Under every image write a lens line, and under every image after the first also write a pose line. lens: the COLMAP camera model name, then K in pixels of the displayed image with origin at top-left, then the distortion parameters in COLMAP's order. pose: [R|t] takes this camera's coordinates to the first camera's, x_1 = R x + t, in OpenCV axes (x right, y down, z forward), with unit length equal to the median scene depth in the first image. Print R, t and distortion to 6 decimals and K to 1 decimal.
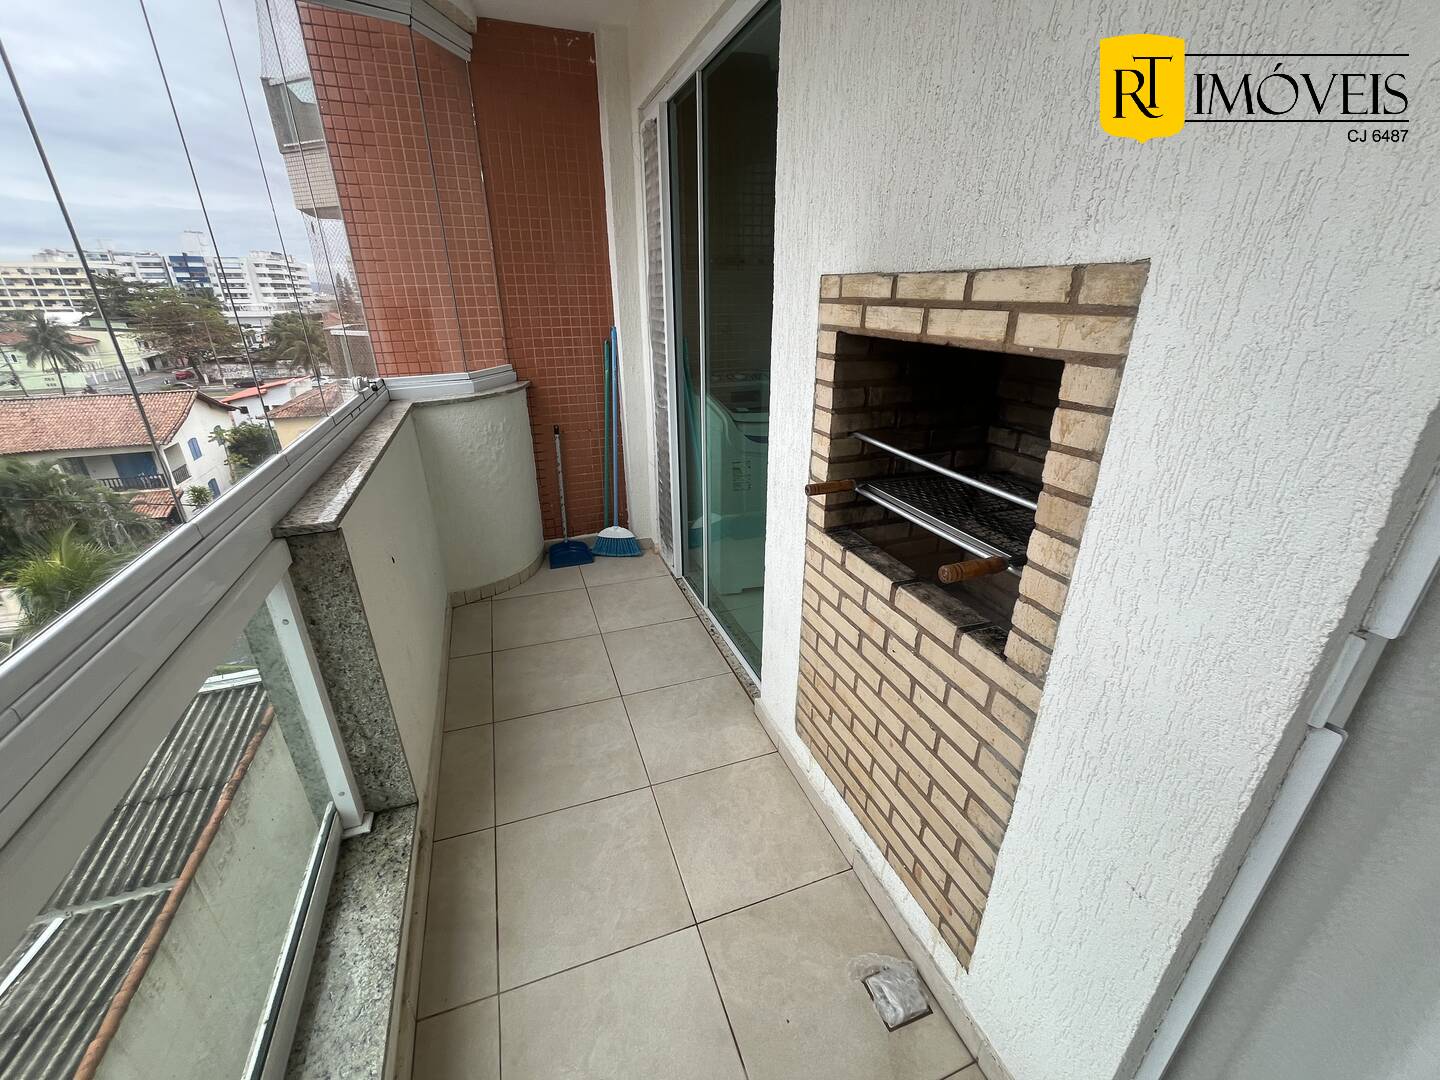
lens RADIAL K [[577.2, 0, 720.6], [0, 577.2, 537.2], [0, 0, 1]] dist [-0.003037, -0.000307]
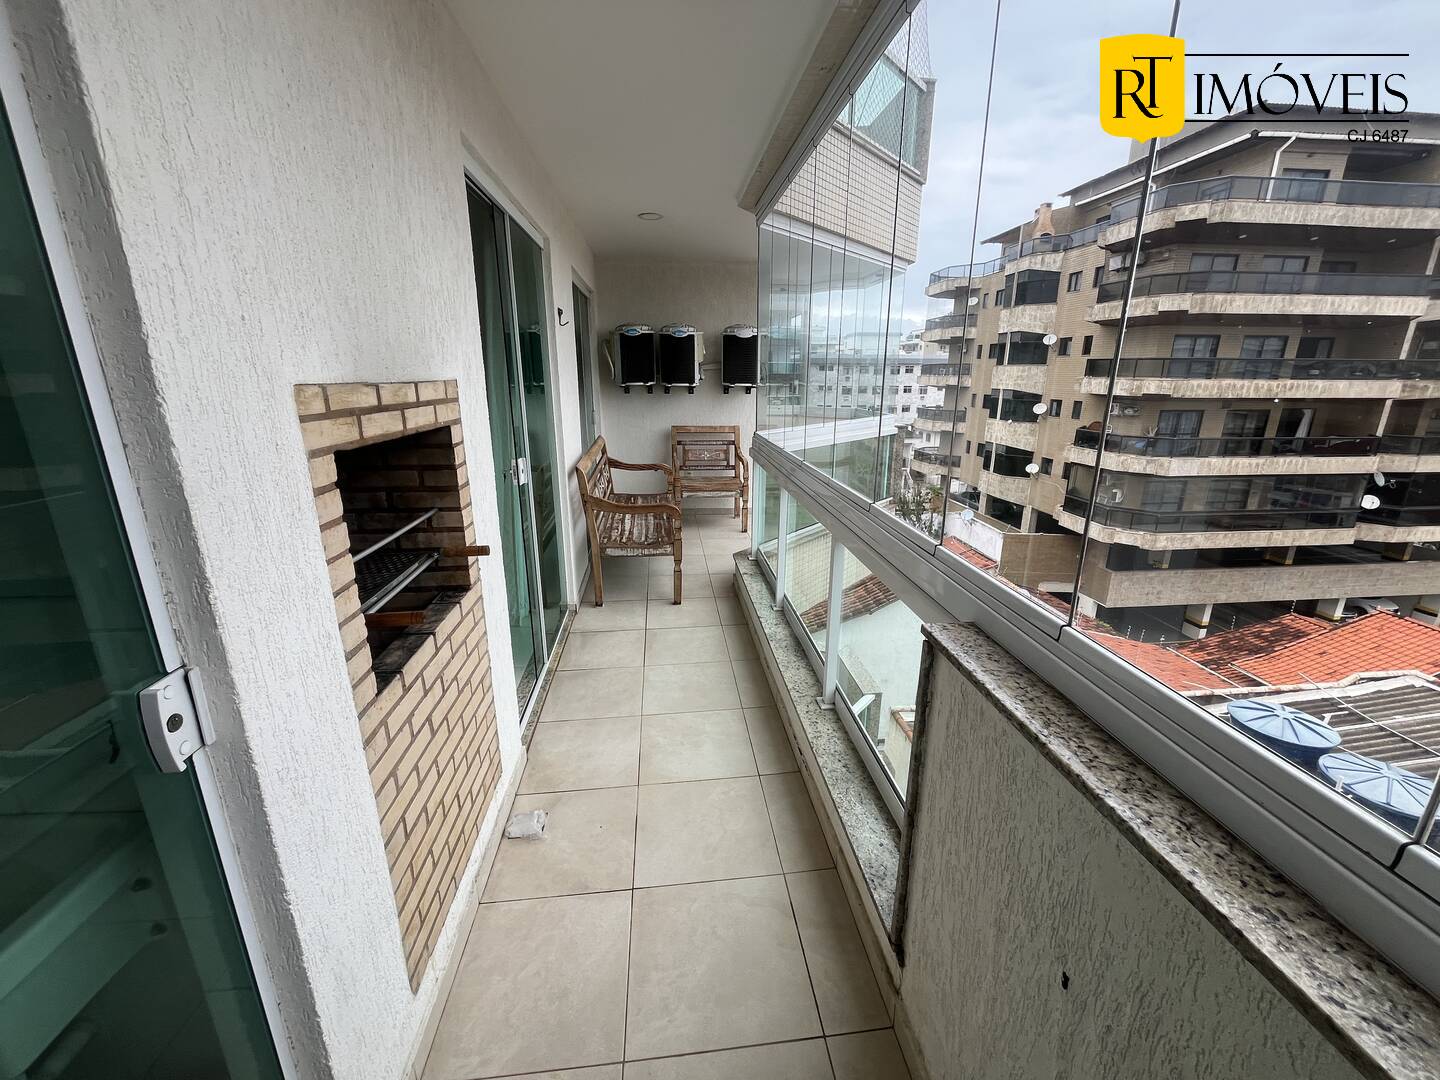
lens RADIAL K [[577.2, 0, 721.4], [0, 577.2, 535.3], [0, 0, 1]] dist [-0.003037, -0.000307]
pose [[-0.967127, -0.070986, 0.244183, -0.477046], [0.097800, 0.782558, 0.614848, -0.658156], [-0.234733, 0.618518, -0.749891, 1.444282]]
